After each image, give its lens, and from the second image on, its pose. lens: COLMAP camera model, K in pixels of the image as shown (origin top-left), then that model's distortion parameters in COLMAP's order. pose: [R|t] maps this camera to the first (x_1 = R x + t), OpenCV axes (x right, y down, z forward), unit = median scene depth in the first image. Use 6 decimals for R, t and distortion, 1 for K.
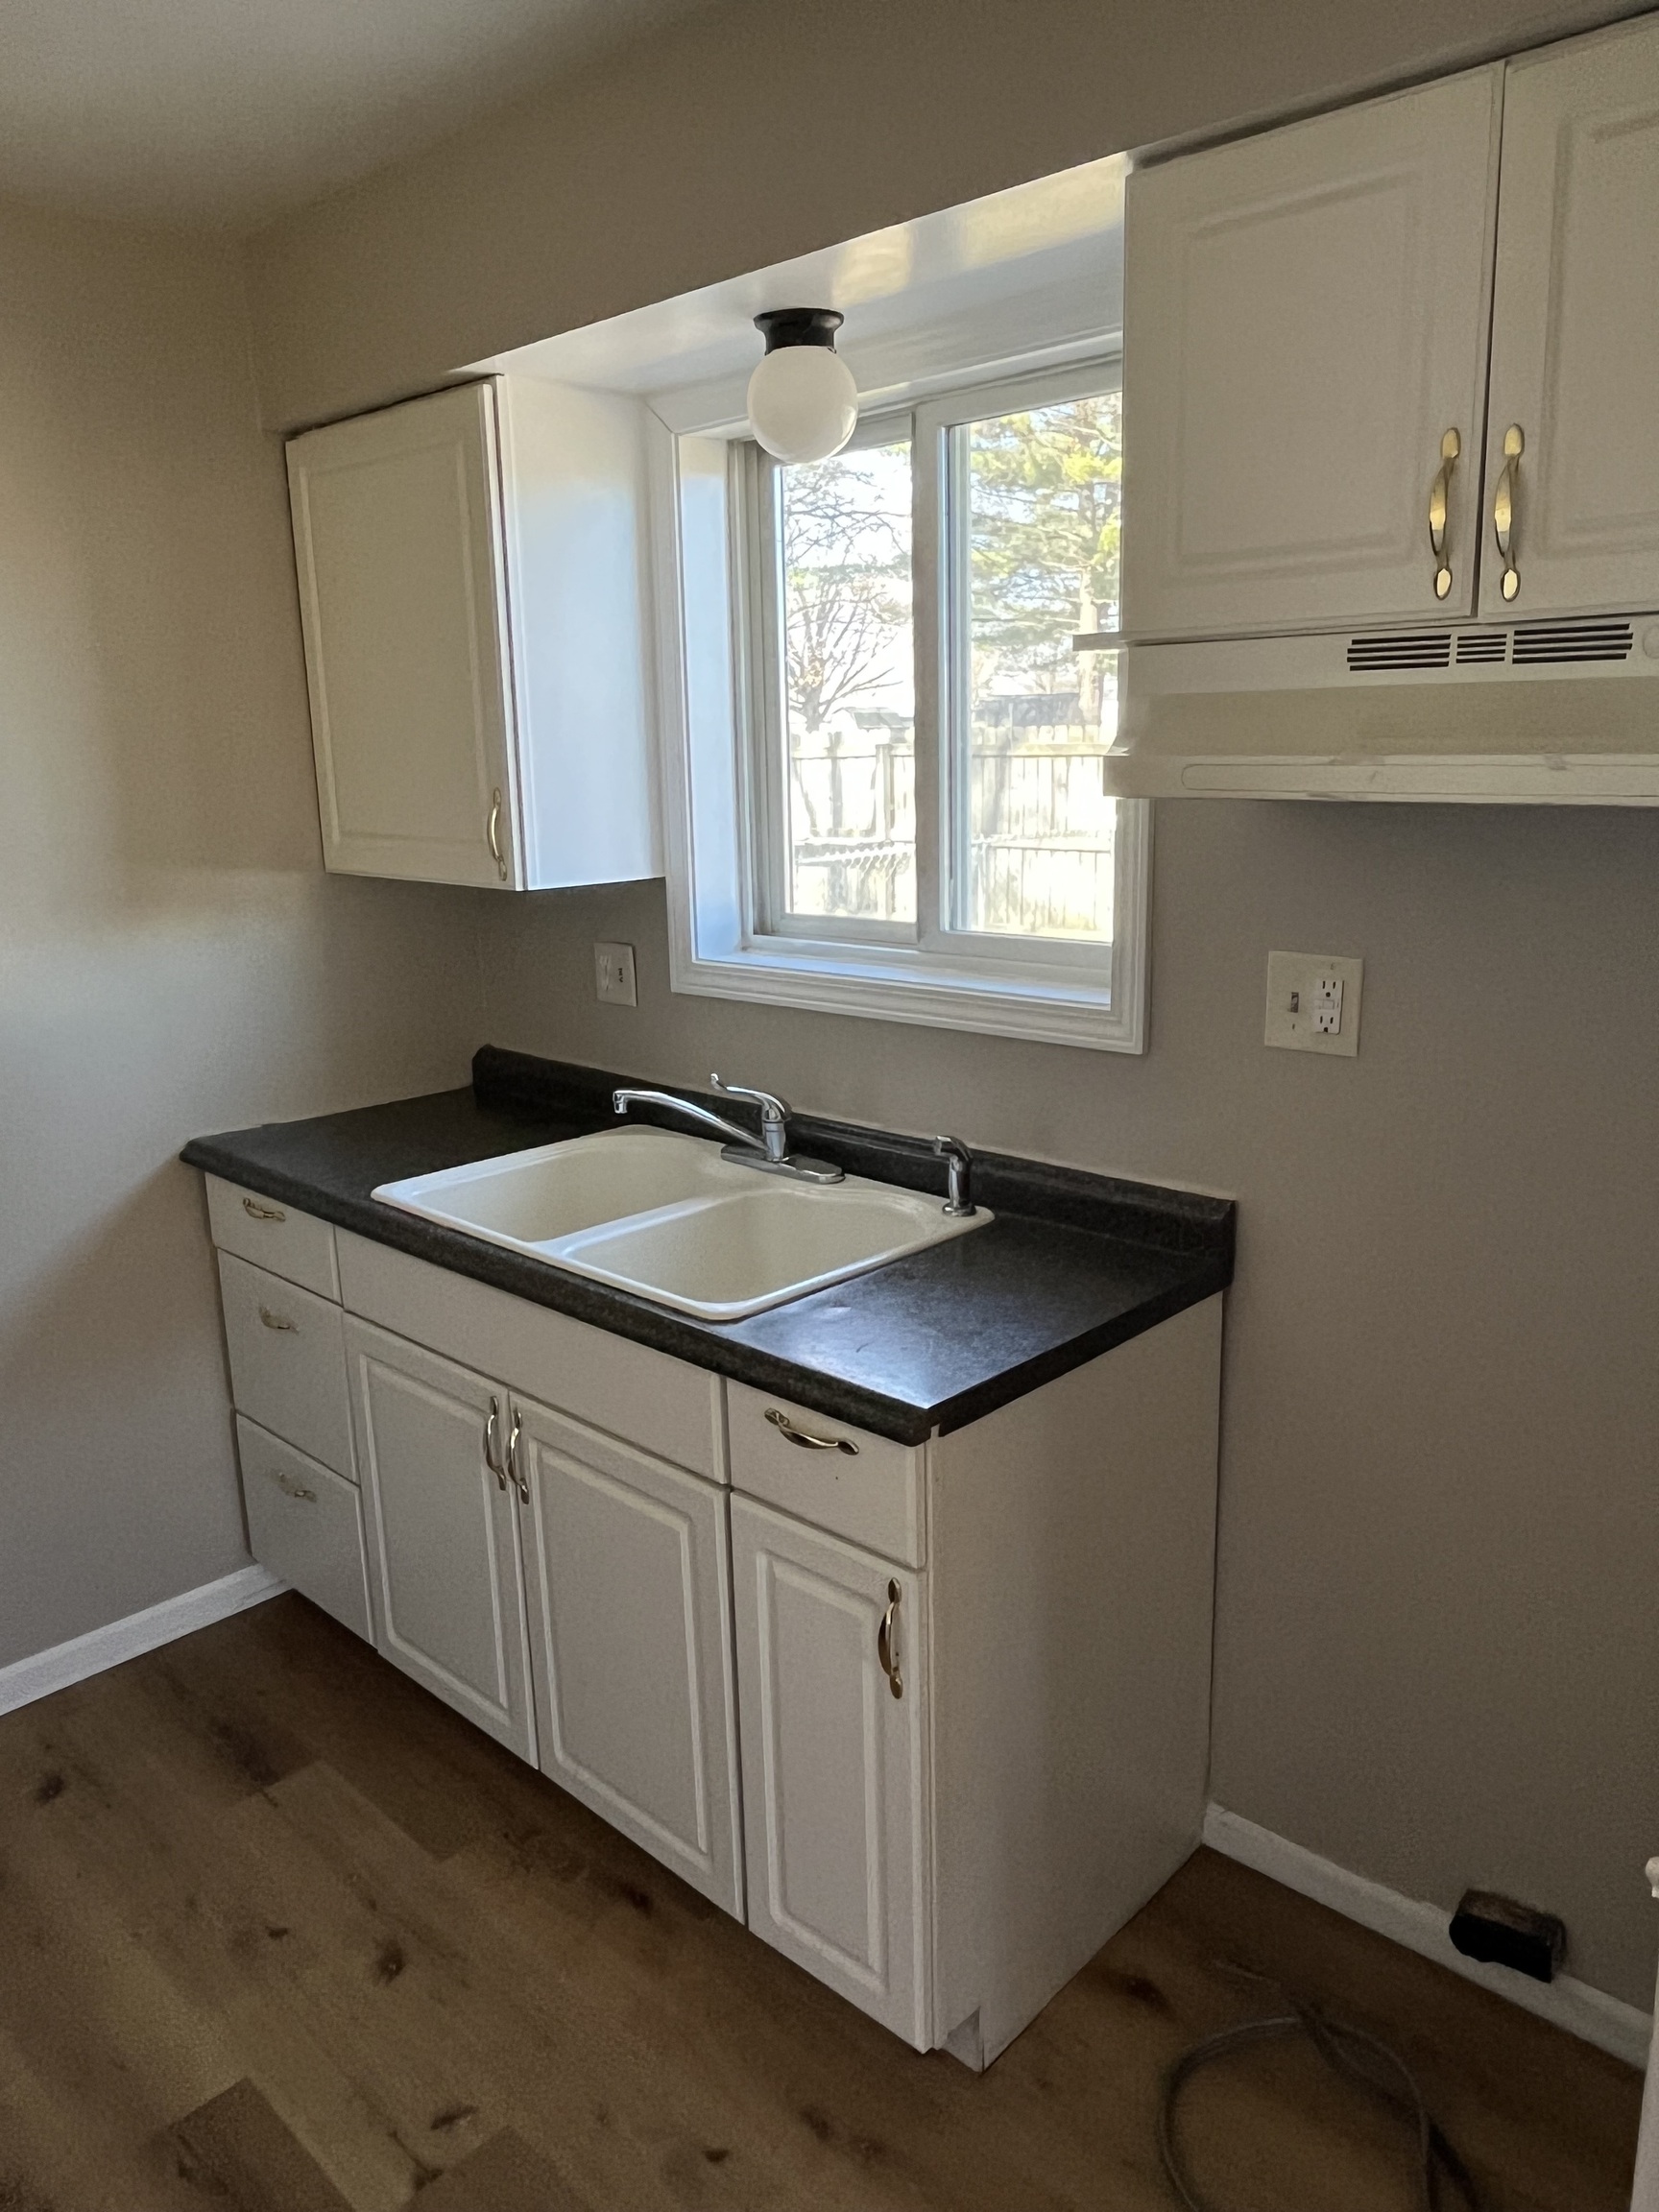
lens RADIAL K [[1527.8, 0, 829.5], [0, 1527.8, 1106.0], [0, 0, 1]] dist [0.030140, -0.052511]
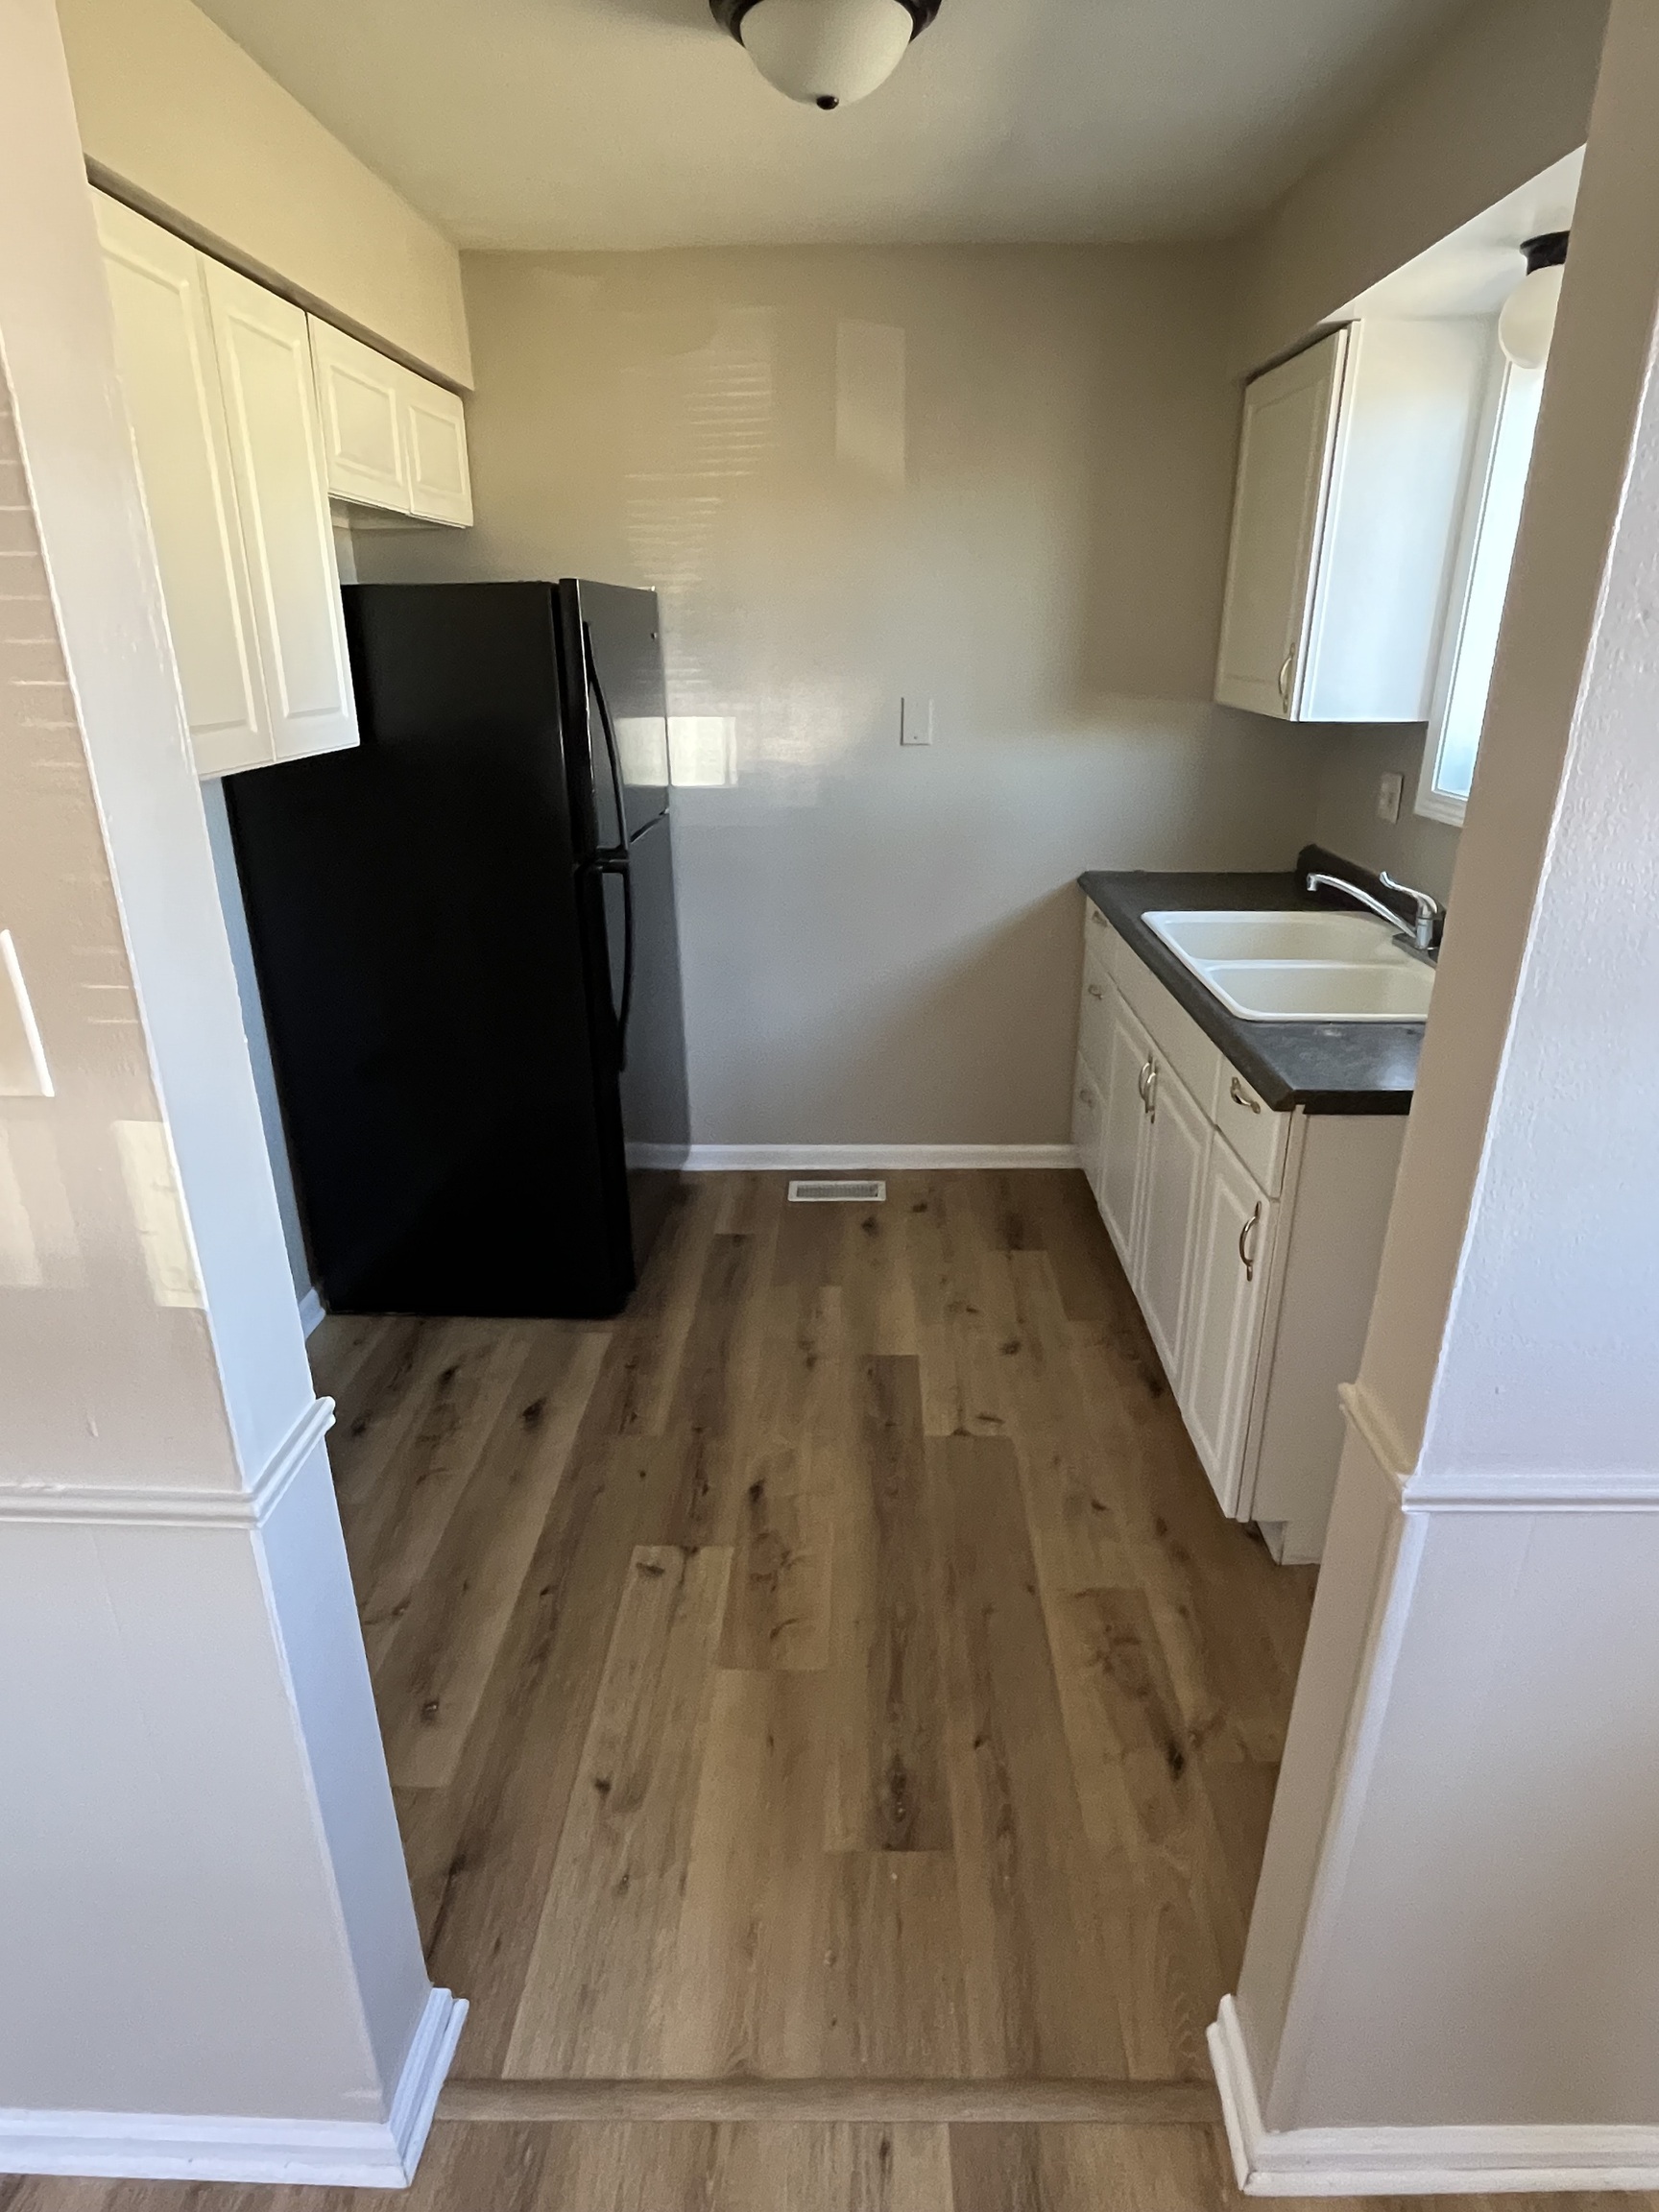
lens RADIAL K [[1204.6, 0, 829.5], [0, 1204.6, 1106.0], [0, 0, 1]] dist [-0.002643, -0.001328]
pose [[0.666353, 0.285090, -0.688983, 0.393596], [-0.177265, 0.958097, 0.225003, 0.024264], [0.724259, -0.027799, 0.688967, -0.071421]]
